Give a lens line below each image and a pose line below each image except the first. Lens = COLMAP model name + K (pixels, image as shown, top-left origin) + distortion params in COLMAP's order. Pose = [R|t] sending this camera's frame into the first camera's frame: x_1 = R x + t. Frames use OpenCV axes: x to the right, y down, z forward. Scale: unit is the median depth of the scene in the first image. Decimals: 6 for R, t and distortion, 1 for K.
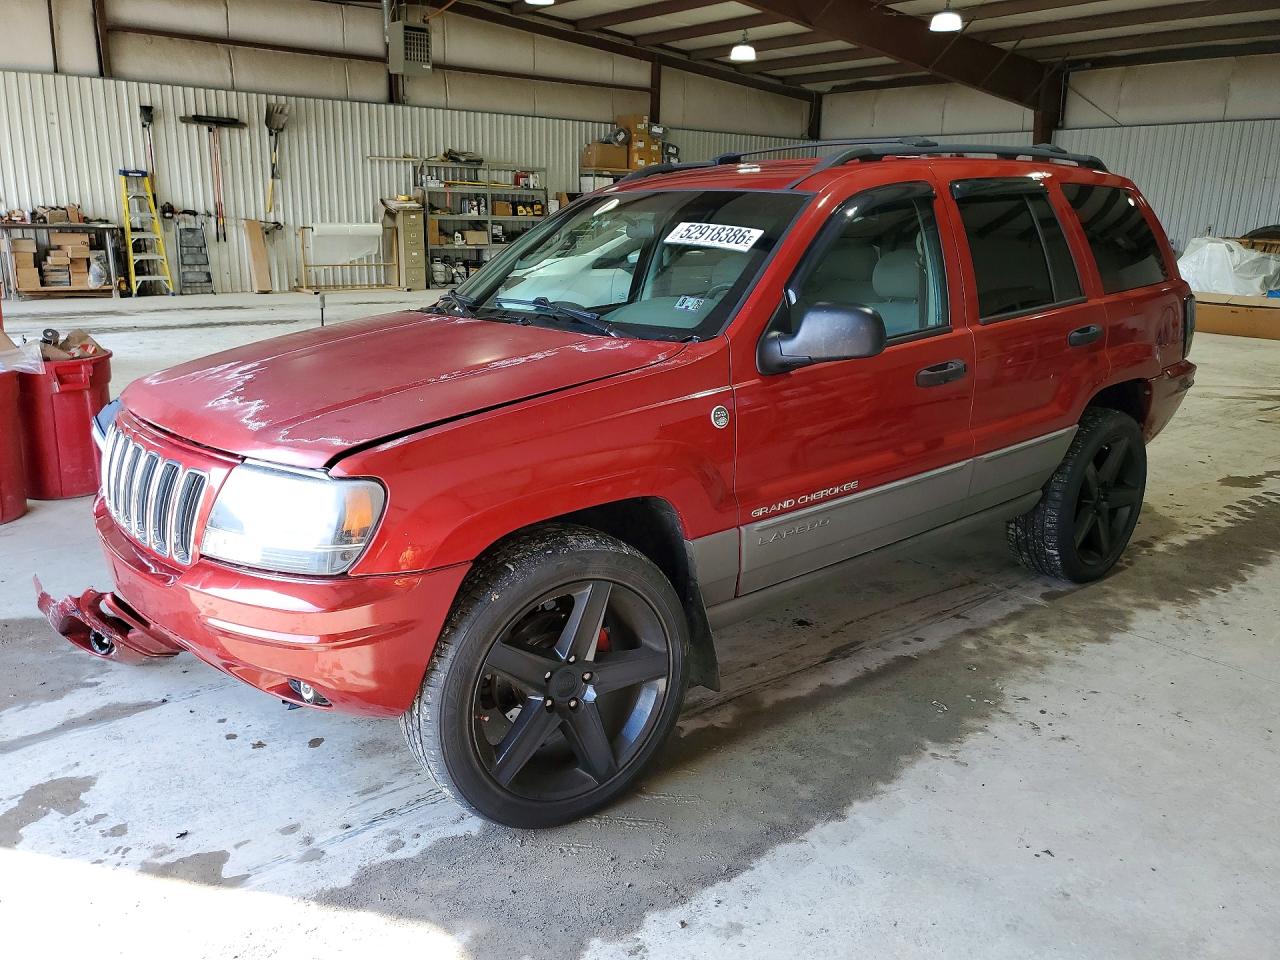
lens RADIAL K [[1001.5, 0, 640.0], [0, 1001.5, 480.0], [0, 0, 1]] dist [-0.002030, 0.002888]
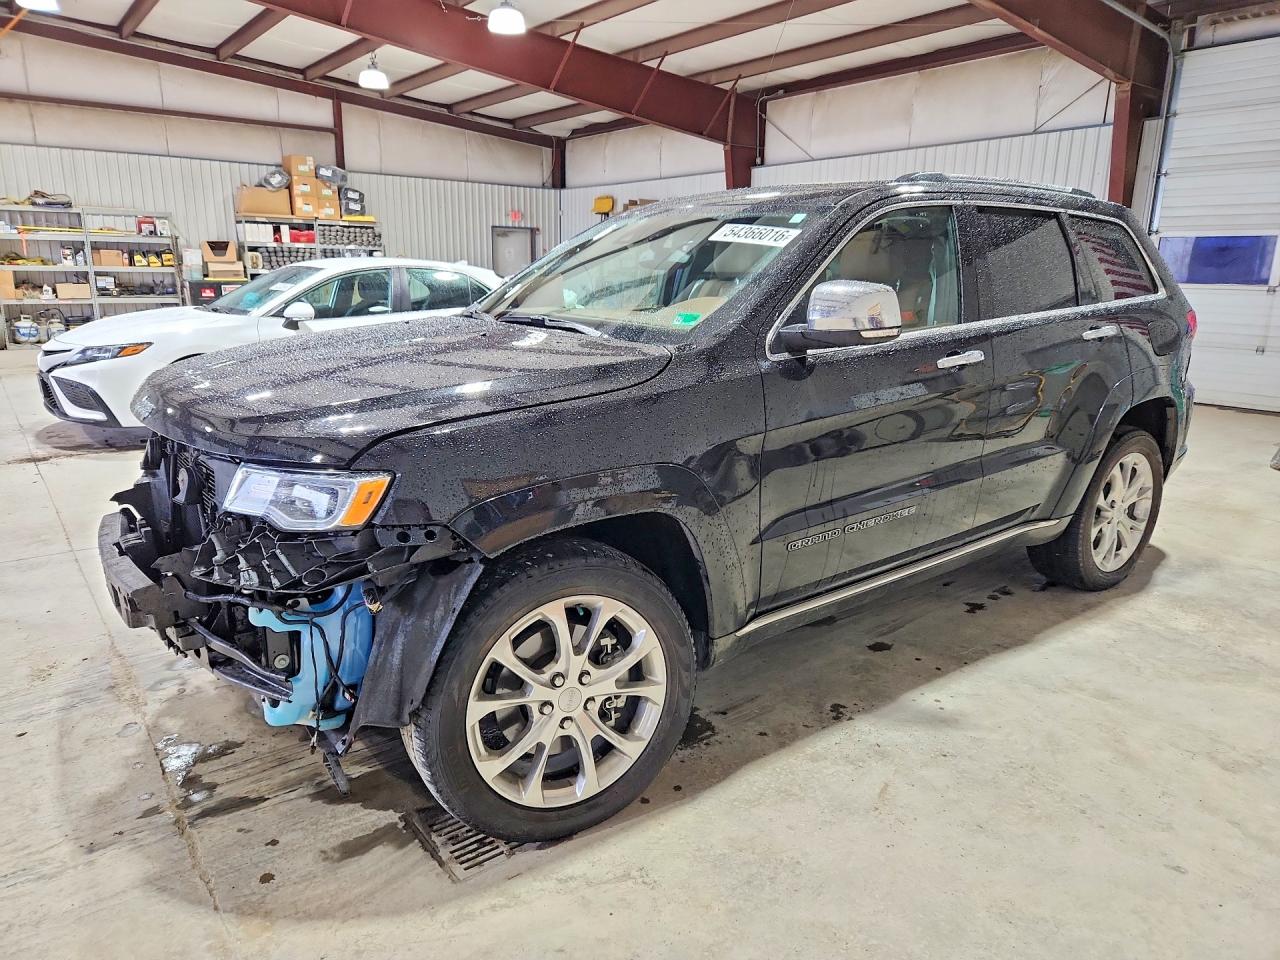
lens RADIAL K [[839.3, 0, 640.0], [0, 839.3, 480.0], [0, 0, 1]] dist [0.004465, -0.000389]
pose [[0.999860, -0.000369, -0.016755, 0.331641], [0.000062, 0.999832, -0.018324, -0.060592], [0.016759, 0.018320, 0.999692, 0.264559]]
